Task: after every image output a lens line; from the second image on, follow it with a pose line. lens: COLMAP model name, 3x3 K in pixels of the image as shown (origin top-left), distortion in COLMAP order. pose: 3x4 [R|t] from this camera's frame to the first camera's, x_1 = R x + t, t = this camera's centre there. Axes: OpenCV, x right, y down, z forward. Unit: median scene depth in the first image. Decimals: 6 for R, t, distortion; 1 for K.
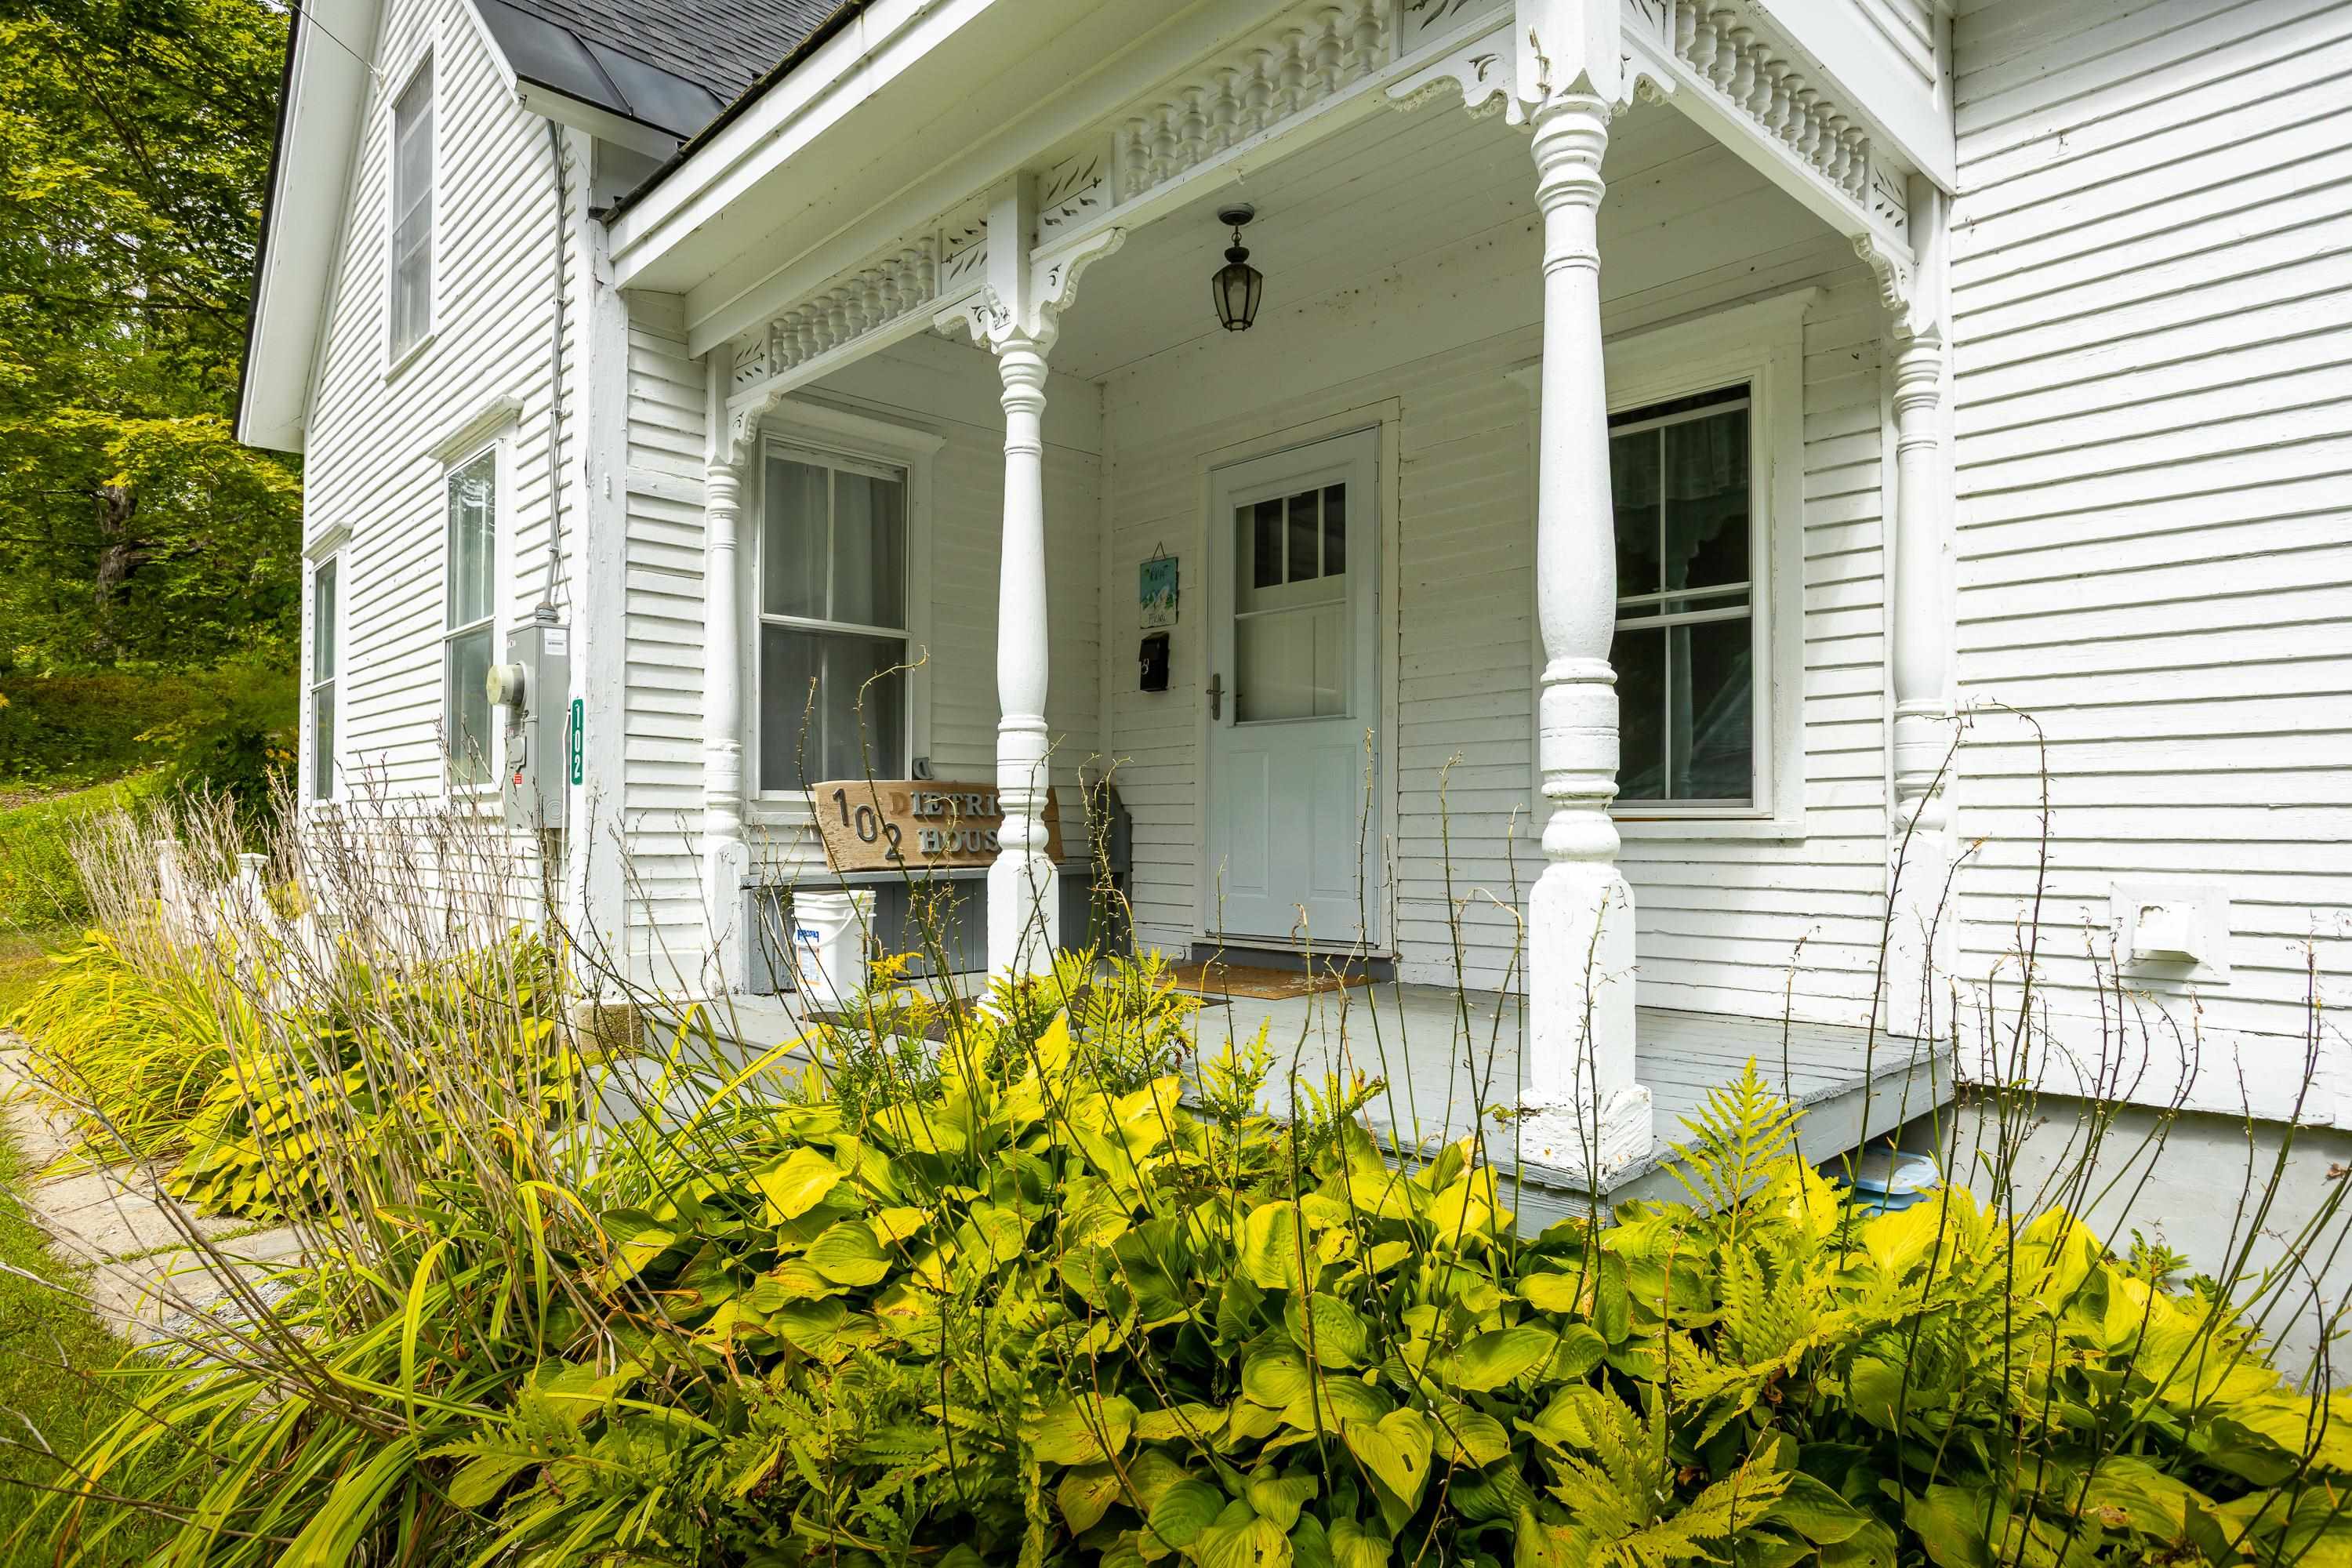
lens RADIAL K [[1337.4, 0, 1172.6], [0, 1337.4, 791.8], [0, 0, 1]] dist [-0.024072, -0.000292]
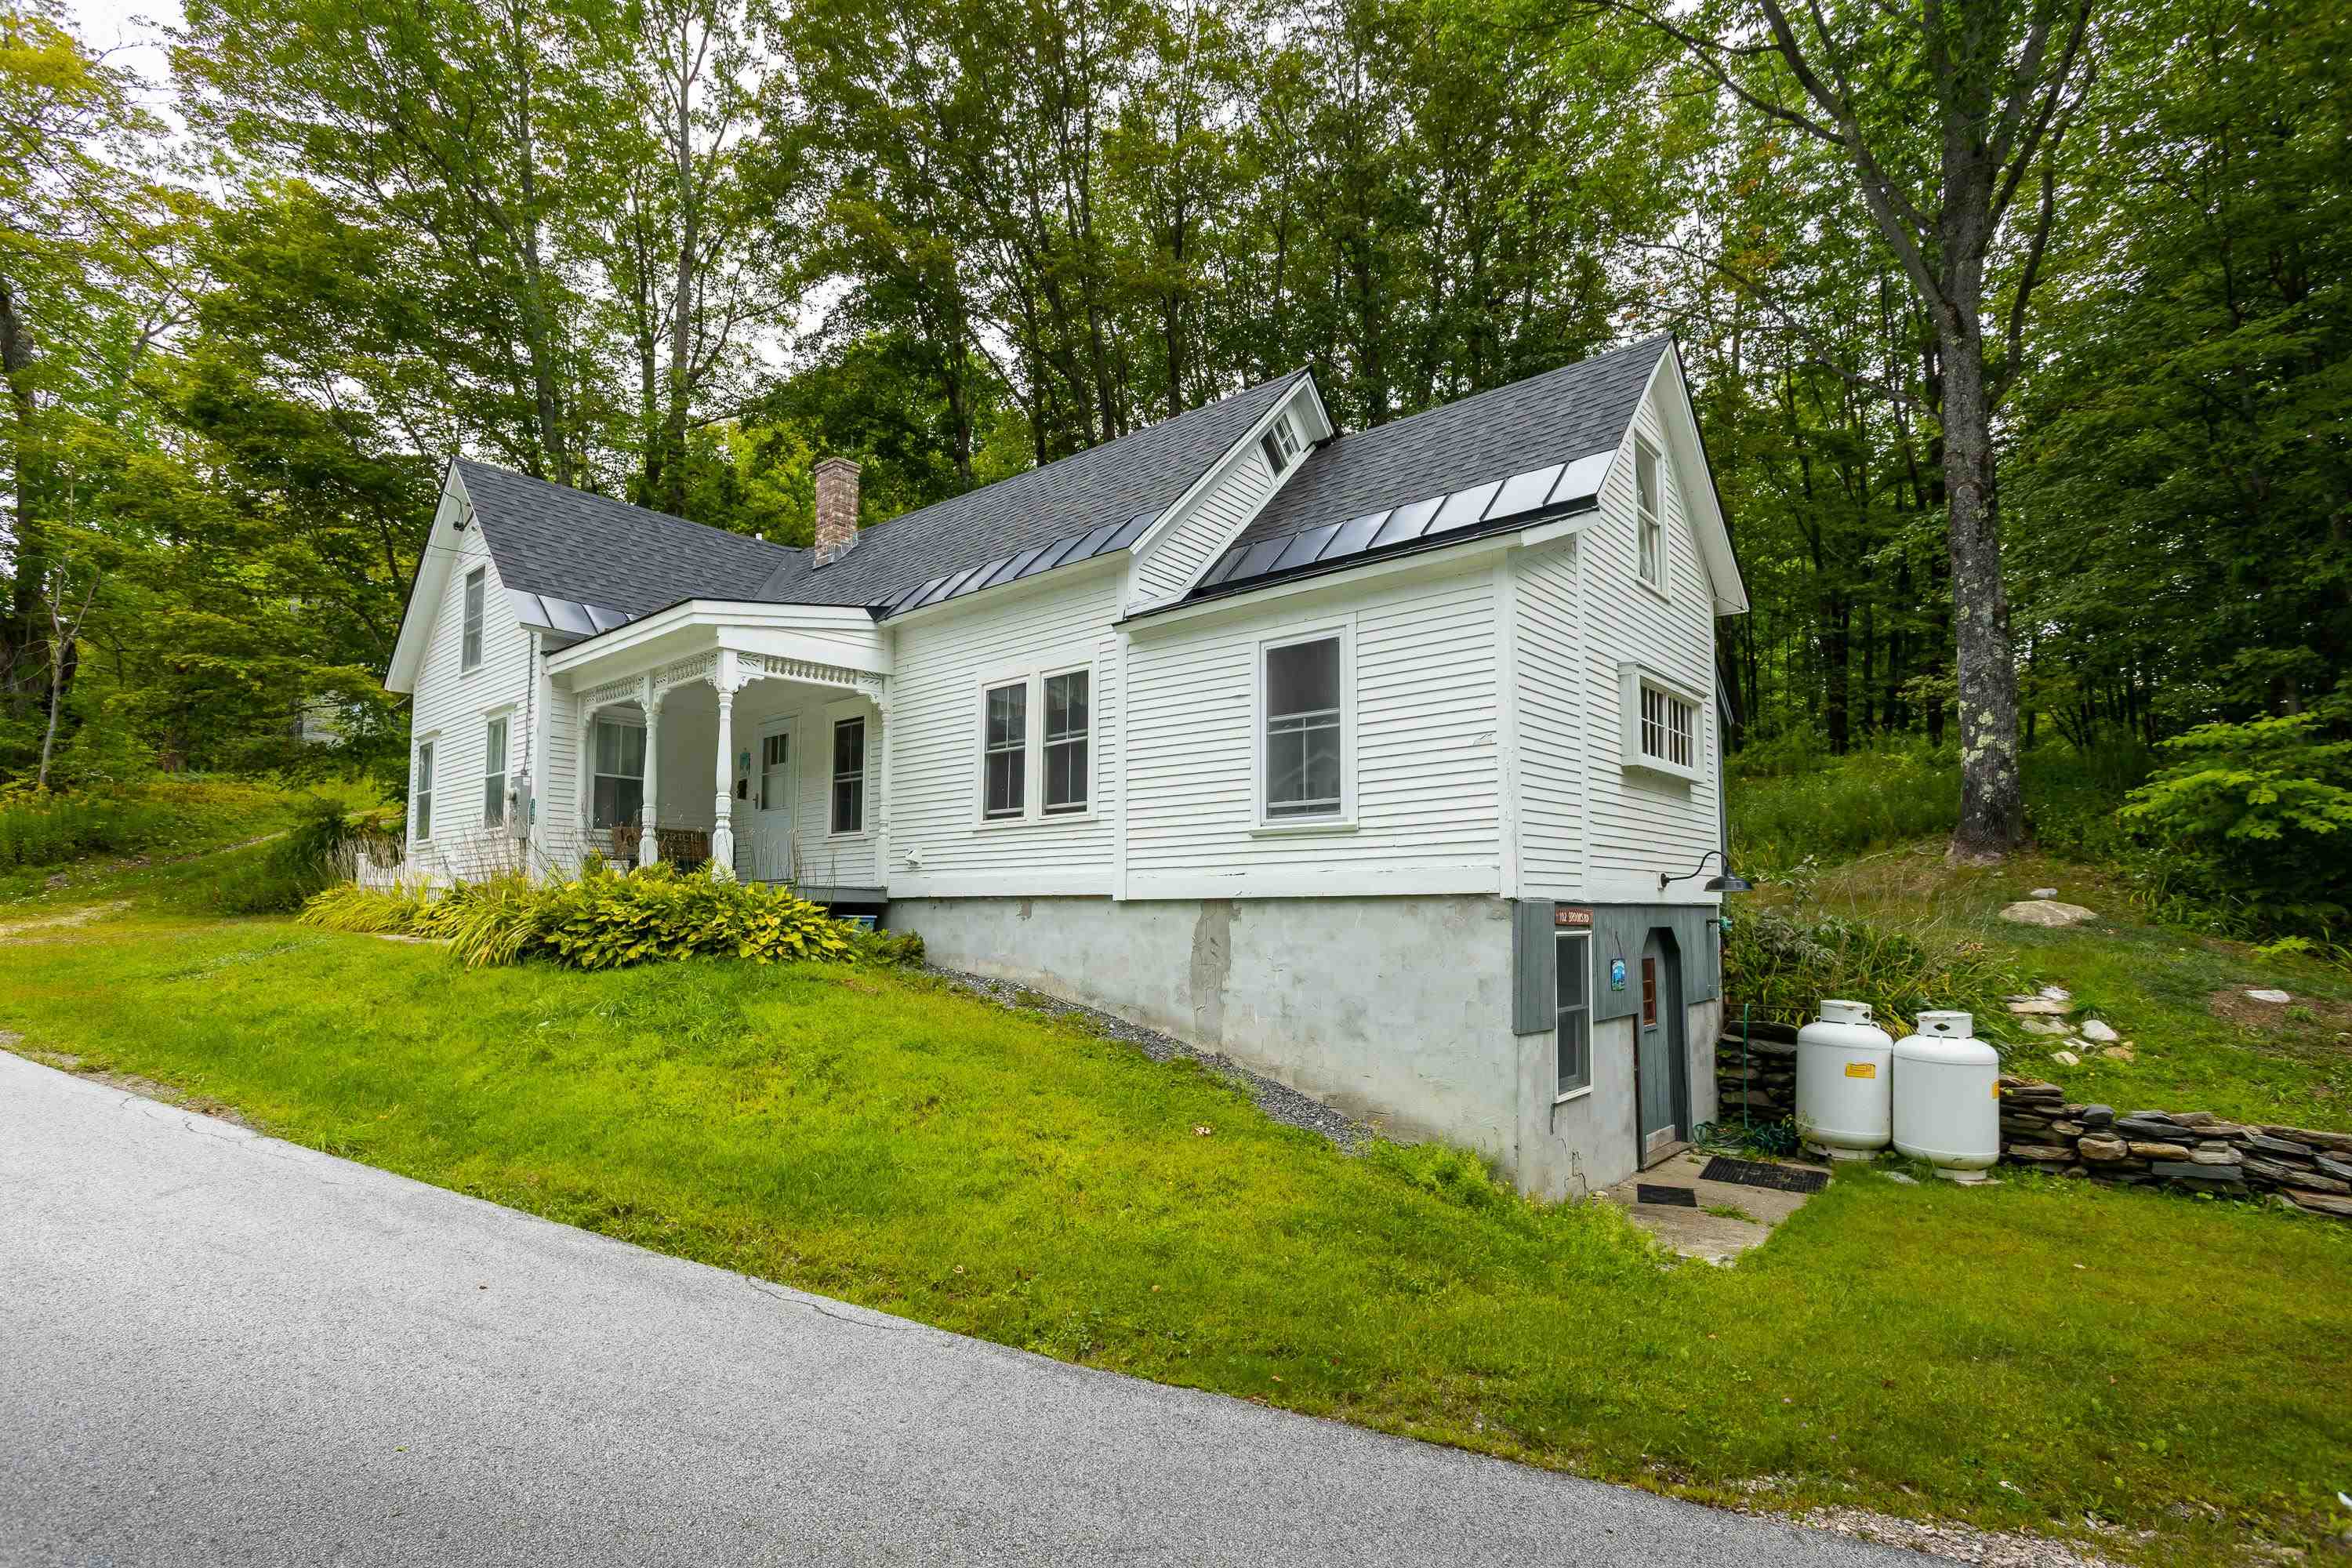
lens RADIAL K [[1126.9, 0, 1139.0], [0, 1126.9, 843.7], [0, 0, 1]] dist [-0.019906, -0.001496]
pose [[0.996897, 0.009187, 0.078181, 0.821876], [-0.005851, 0.999067, -0.042789, 0.149442], [-0.078501, 0.042199, 0.996020, -1.852581]]
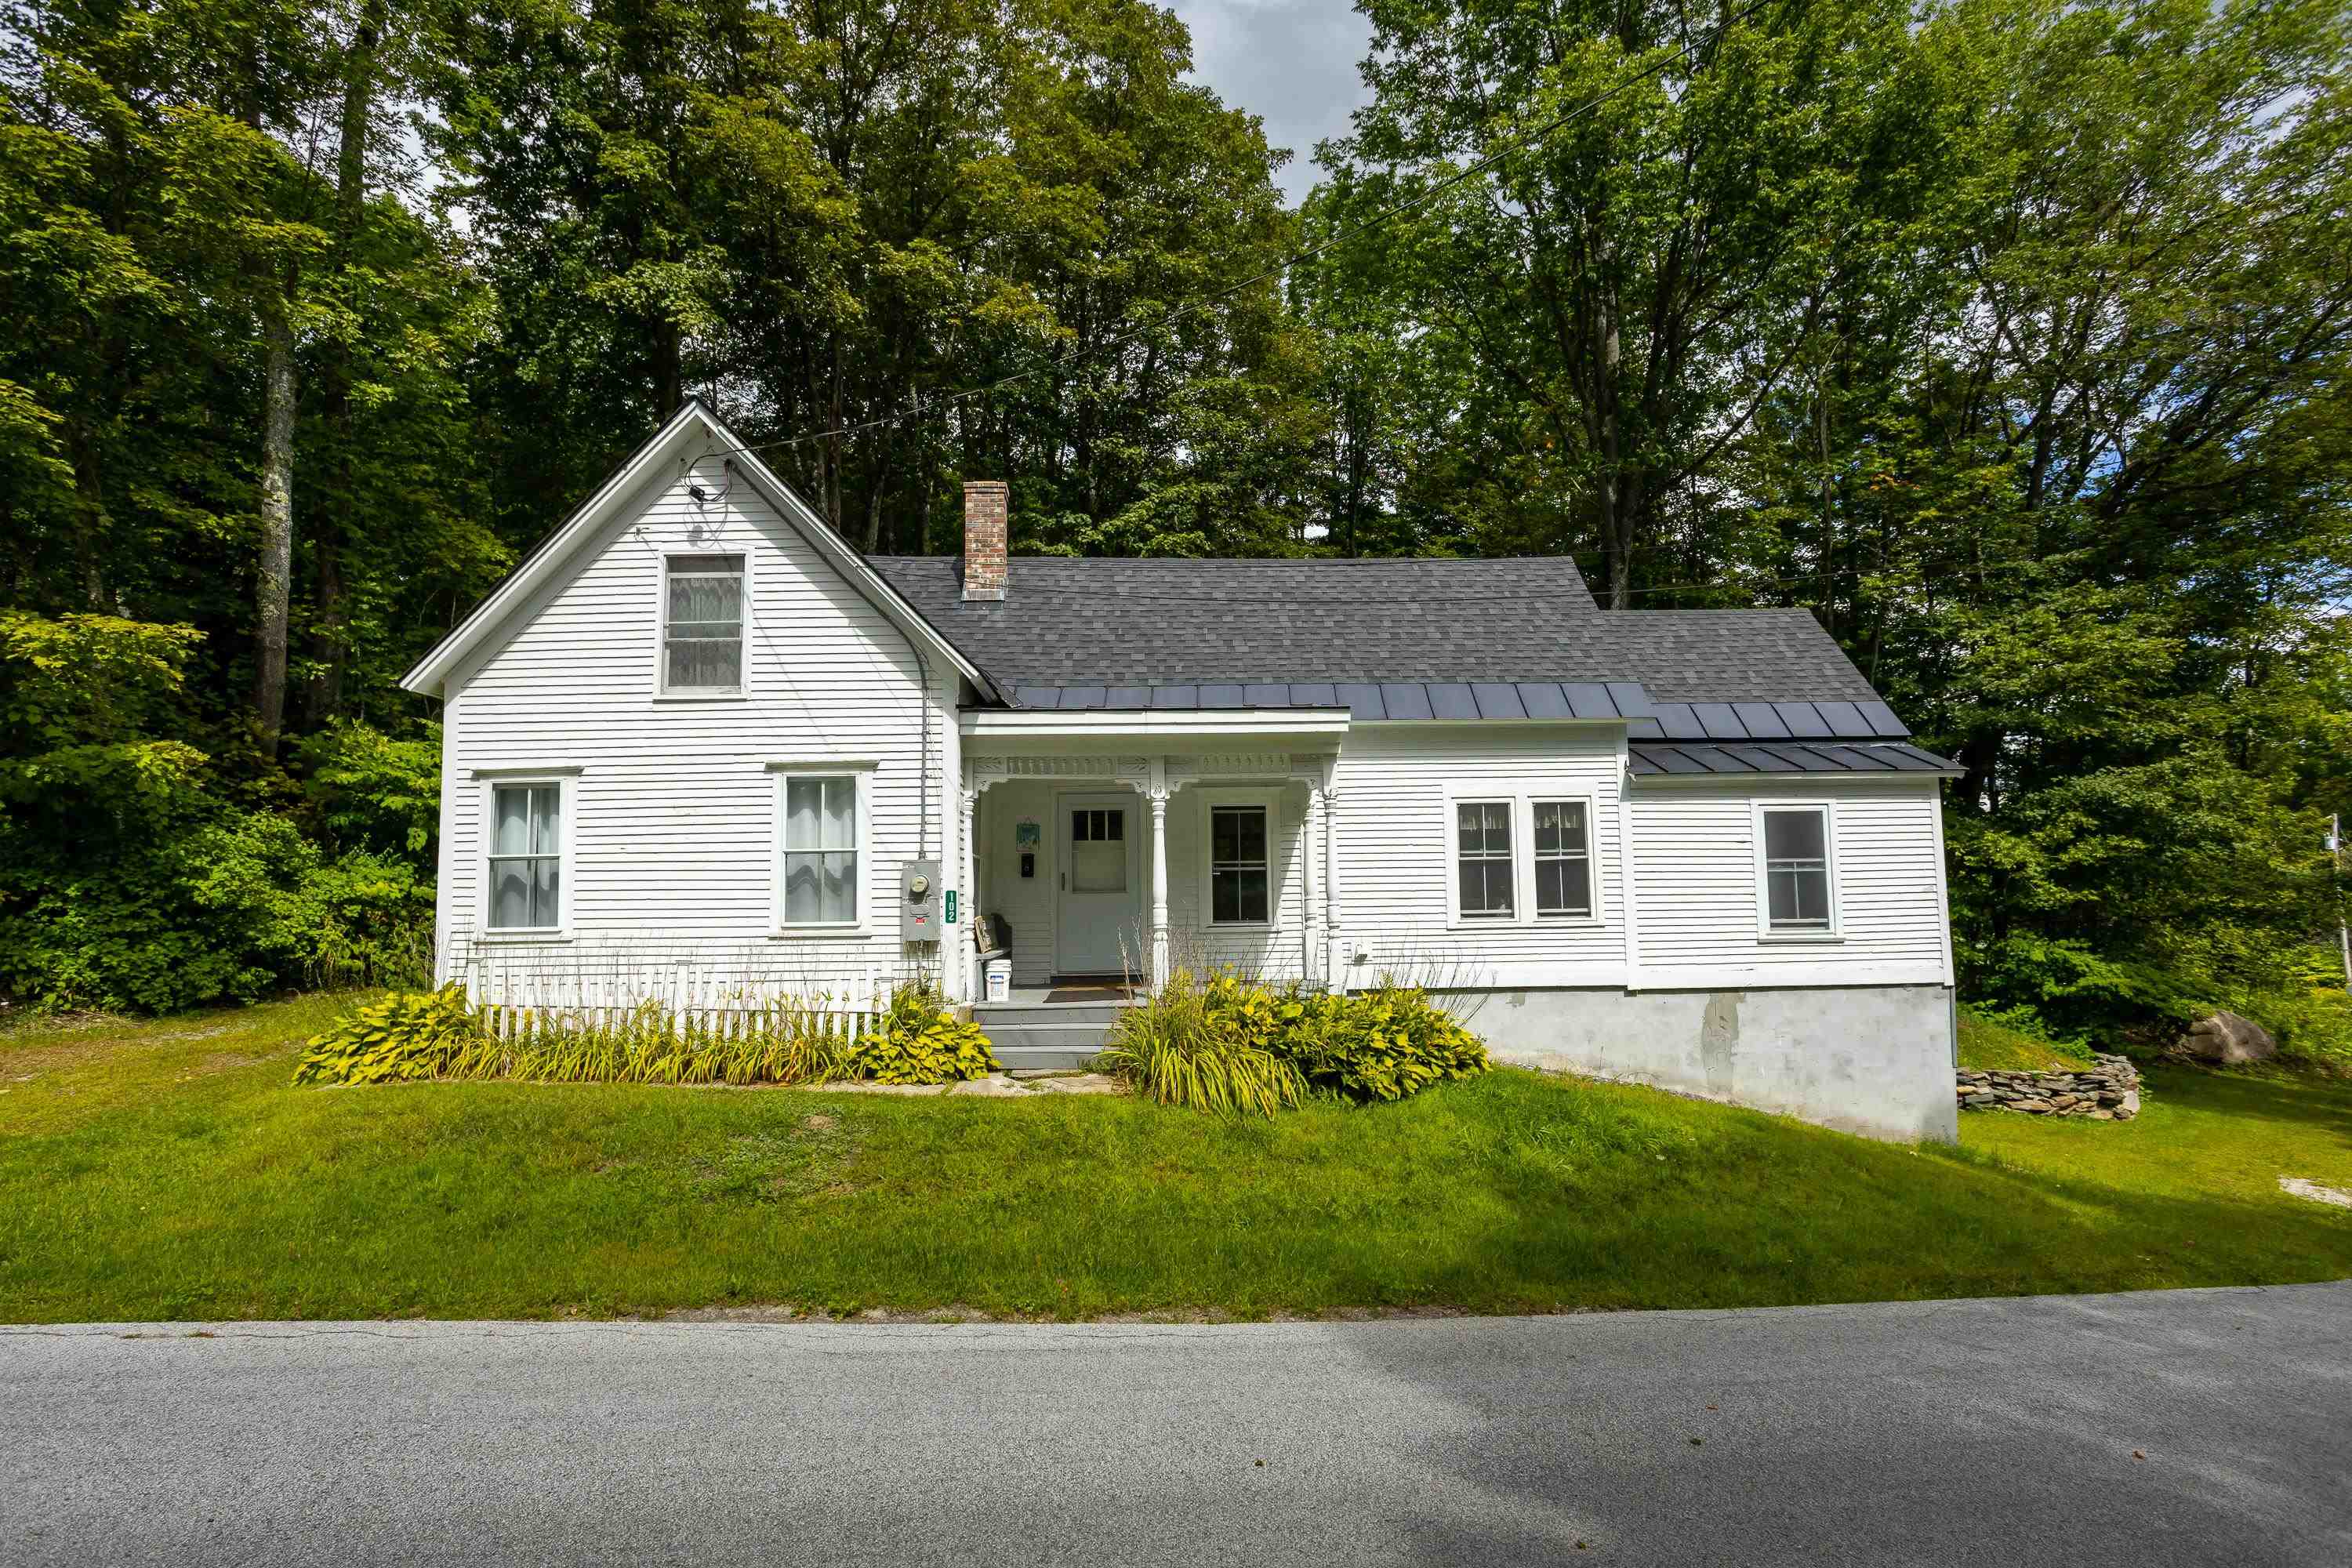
lens RADIAL K [[1178.7, 0, 1184.4], [0, 1178.7, 777.2], [0, 0, 1]] dist [-0.023332, 0.011466]
pose [[0.677432, 0.055002, 0.733527, -1.810332], [-0.002621, 0.997375, -0.072366, -0.129610], [-0.735581, 0.047101, 0.675797, -0.890831]]
